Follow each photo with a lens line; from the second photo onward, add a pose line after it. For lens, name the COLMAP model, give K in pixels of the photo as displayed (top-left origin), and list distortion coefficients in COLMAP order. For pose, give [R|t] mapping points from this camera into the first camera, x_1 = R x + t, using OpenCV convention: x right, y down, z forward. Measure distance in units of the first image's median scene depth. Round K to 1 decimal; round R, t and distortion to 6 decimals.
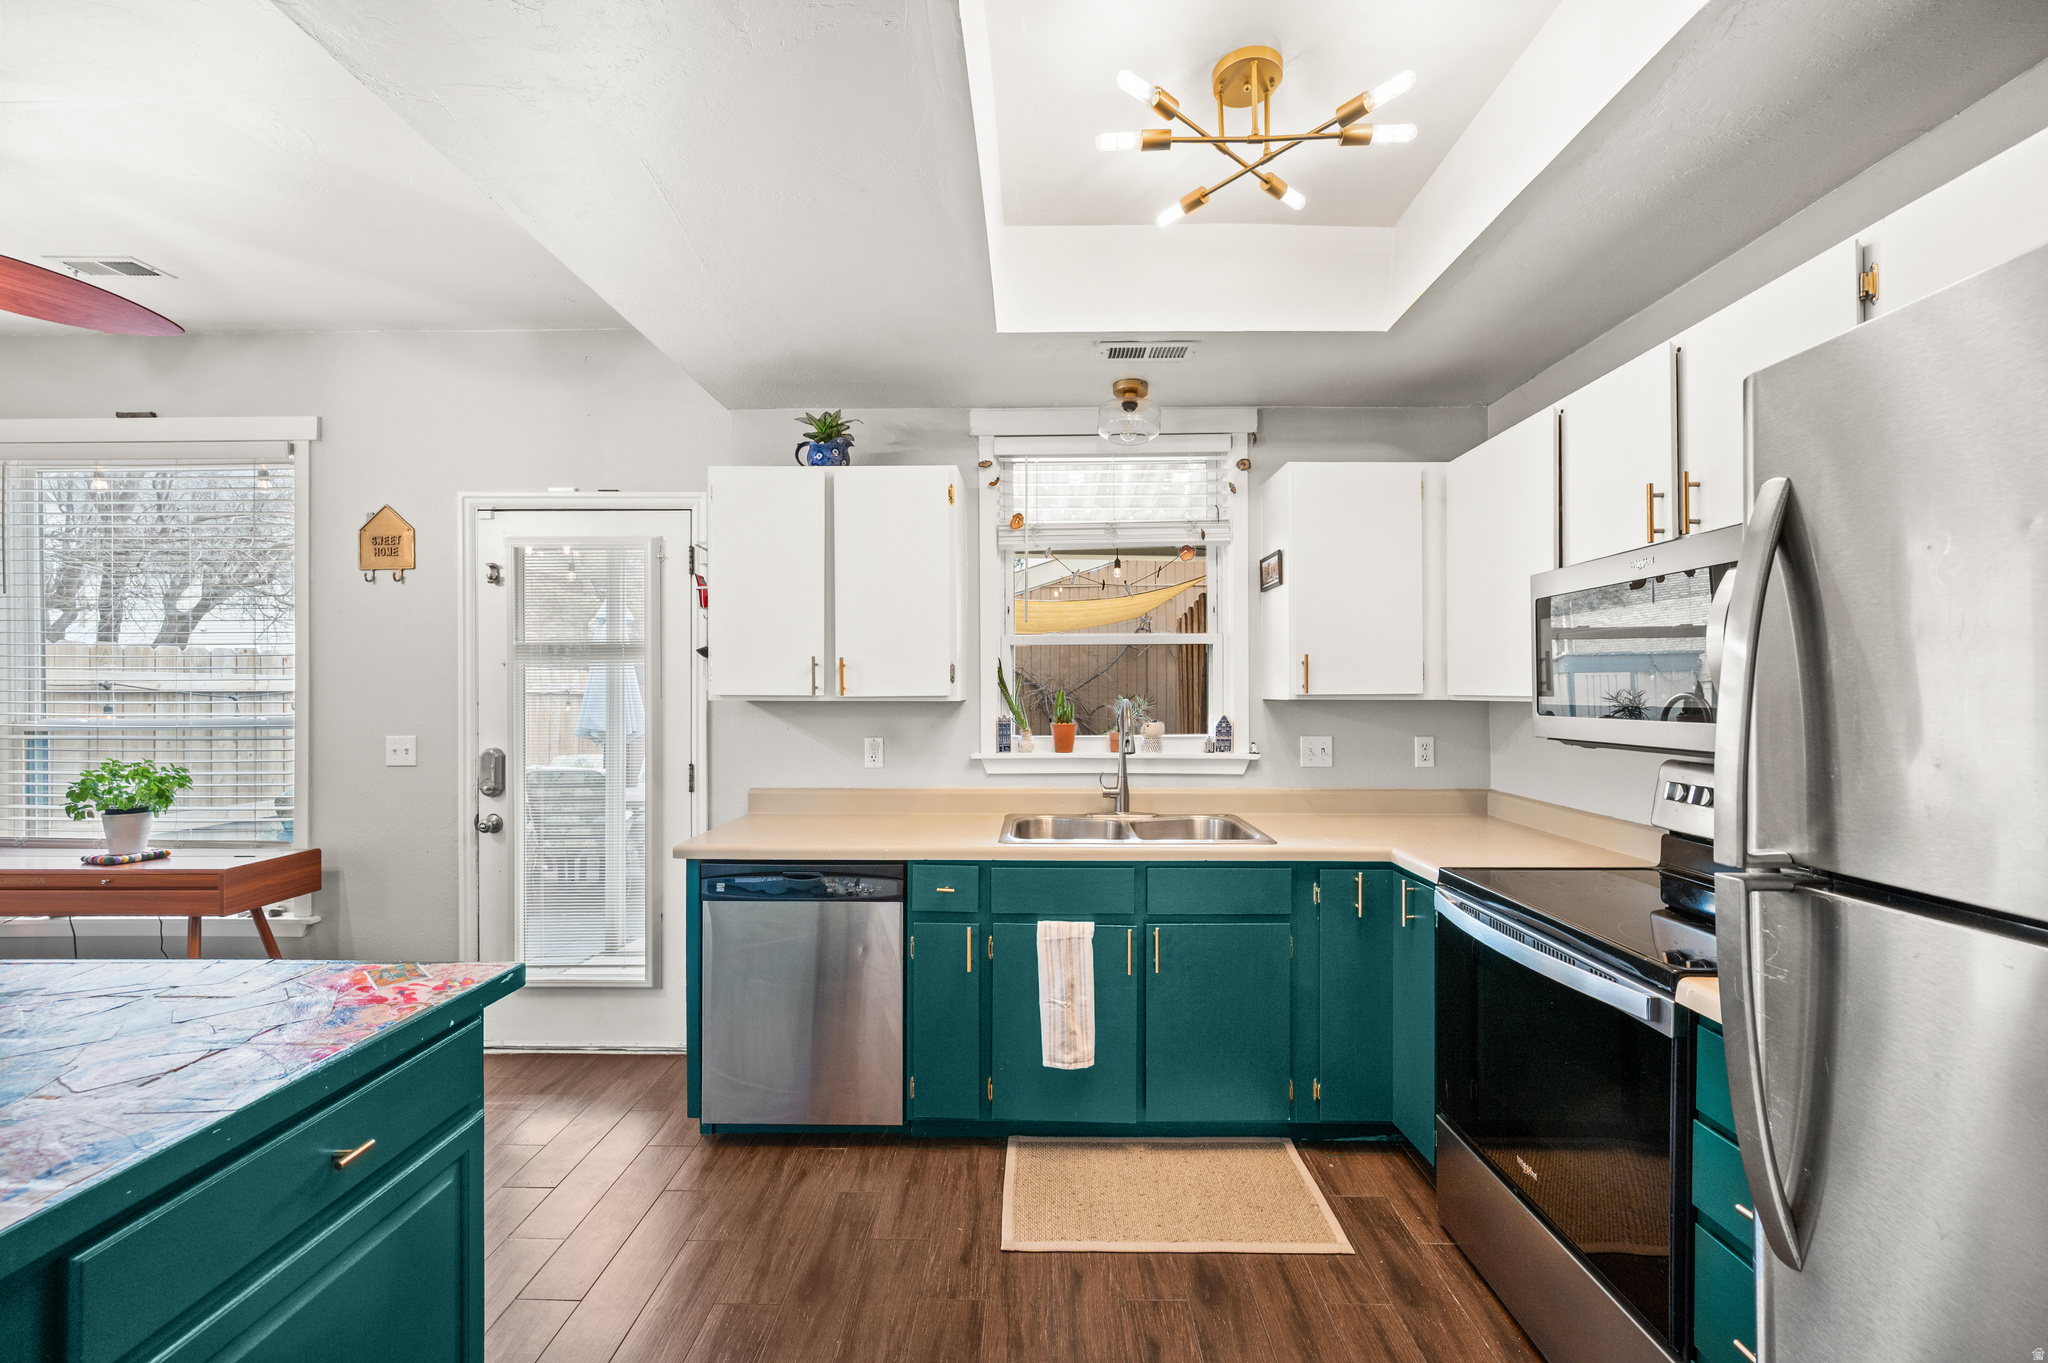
lens RADIAL K [[816.7, 0, 1031.4], [0, 816.7, 689.2], [0, 0, 1]] dist [-0.001257, -0.000147]
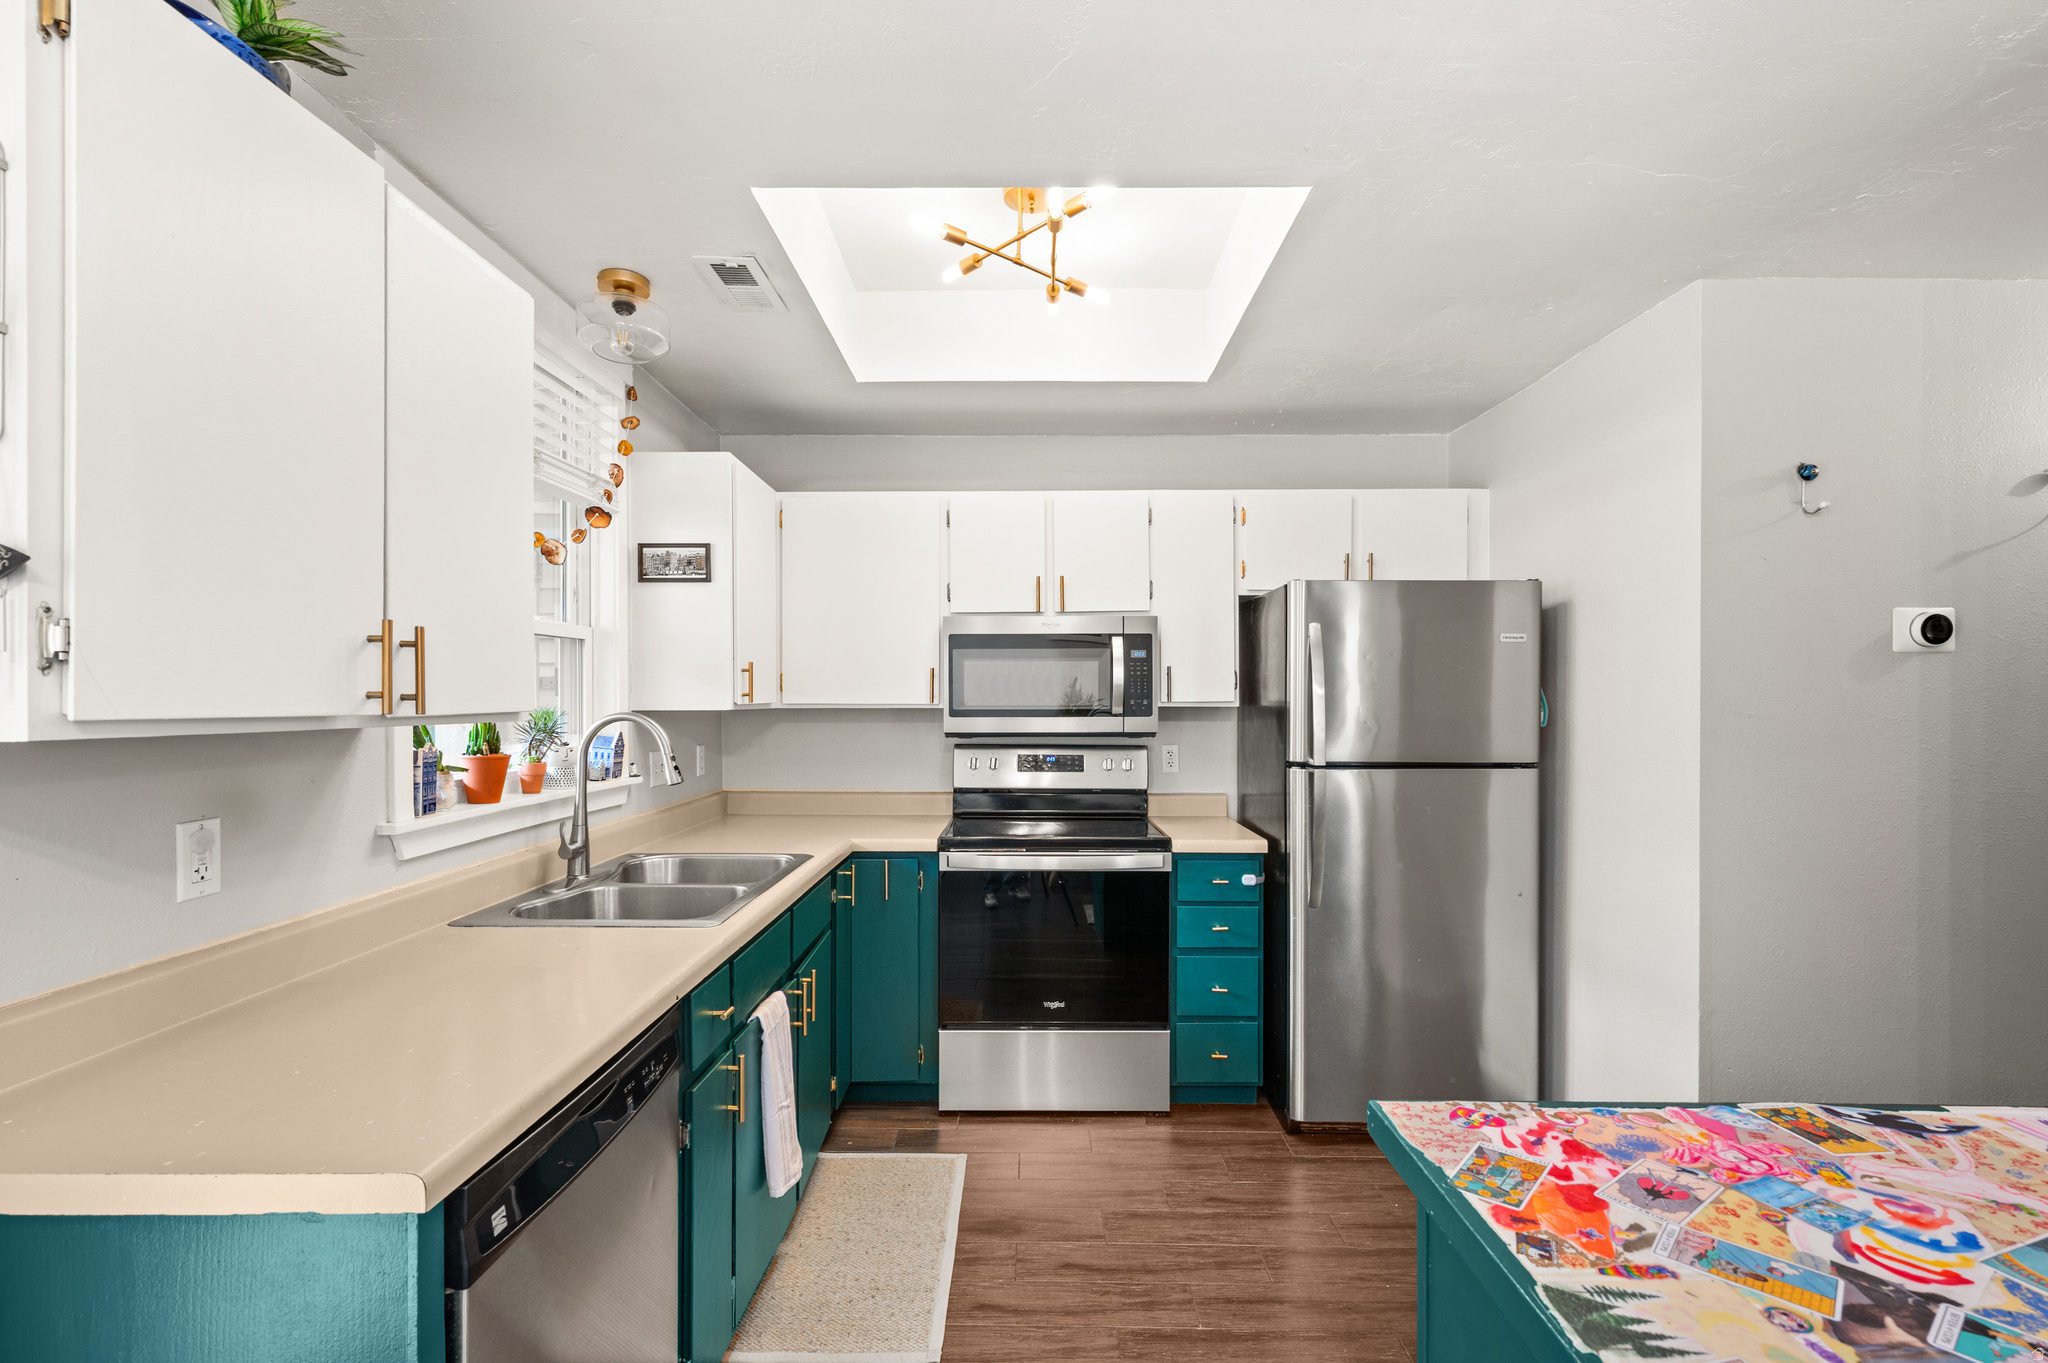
lens RADIAL K [[913.6, 0, 1025.5], [0, 913.6, 698.3], [0, 0, 1]] dist [-0.001605, 0.001906]
pose [[-0.008496, -0.001102, 0.999963, -0.654183], [-0.000866, 0.999999, 0.001095, -0.001613], [-0.999964, -0.000857, -0.008497, 0.611499]]
